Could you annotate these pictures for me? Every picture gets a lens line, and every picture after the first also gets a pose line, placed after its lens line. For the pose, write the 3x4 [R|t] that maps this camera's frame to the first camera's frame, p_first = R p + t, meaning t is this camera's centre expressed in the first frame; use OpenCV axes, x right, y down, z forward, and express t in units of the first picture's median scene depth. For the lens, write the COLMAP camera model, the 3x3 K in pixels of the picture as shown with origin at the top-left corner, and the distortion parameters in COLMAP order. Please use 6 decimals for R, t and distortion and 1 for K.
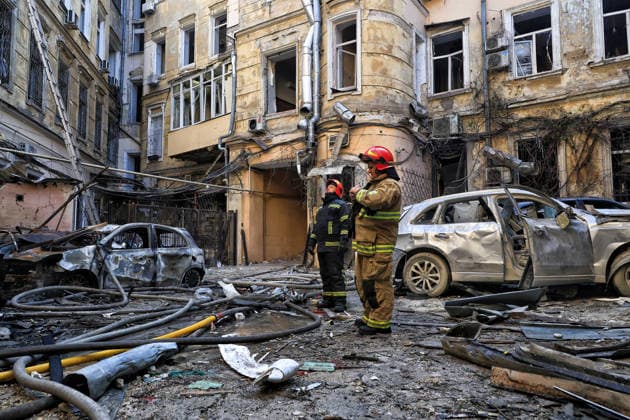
lens RADIAL K [[447.3, 0, 312.8], [0, 447.3, 209.7], [0, 0, 1]] dist [0.008431, 0.000957]
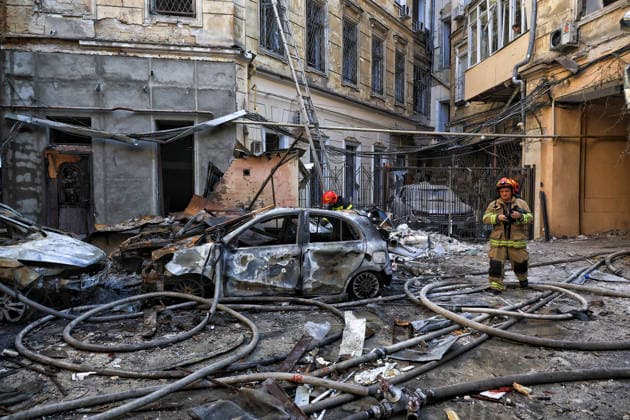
lens RADIAL K [[436.8, 0, 315.0], [0, 436.8, 210.0], [0, 0, 1]] dist [0.003490, 0.001559]
pose [[0.710026, 0.035090, -0.703301, 0.096882], [0.056508, 0.992697, 0.106577, -0.026168], [0.701905, -0.115415, 0.702858, 0.285577]]
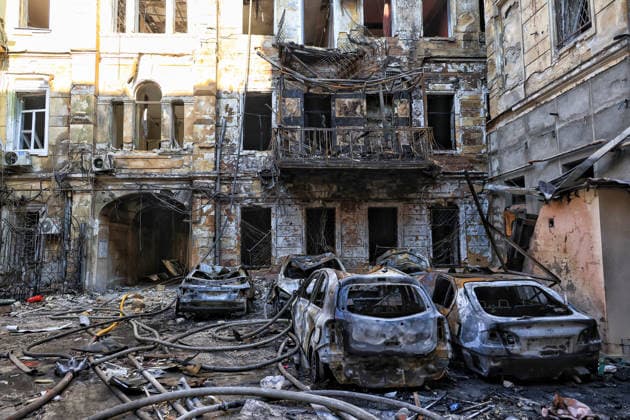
lens RADIAL K [[440.7, 0, 311.5], [0, 440.7, 207.2], [0, 0, 1]] dist [0.004596, 0.001673]
pose [[-0.783879, -0.045641, -0.619234, 0.064065], [0.064104, 0.986017, -0.153823, 0.023626], [0.617596, -0.160274, -0.769992, 0.902932]]
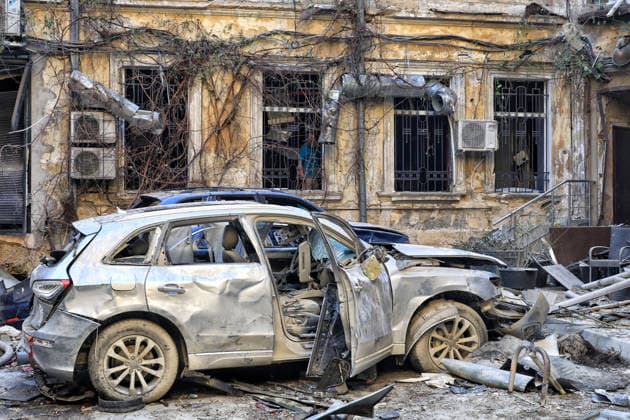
lens RADIAL K [[889.2, 0, 315.0], [0, 889.2, 210.0], [0, 0, 1]] dist [-0.022793, -0.005300]
pose [[0.693012, 0.005611, 0.720905, -0.169015], [-0.059441, 0.997010, 0.049381, -0.046165], [-0.718472, -0.077073, 0.691273, 0.064858]]
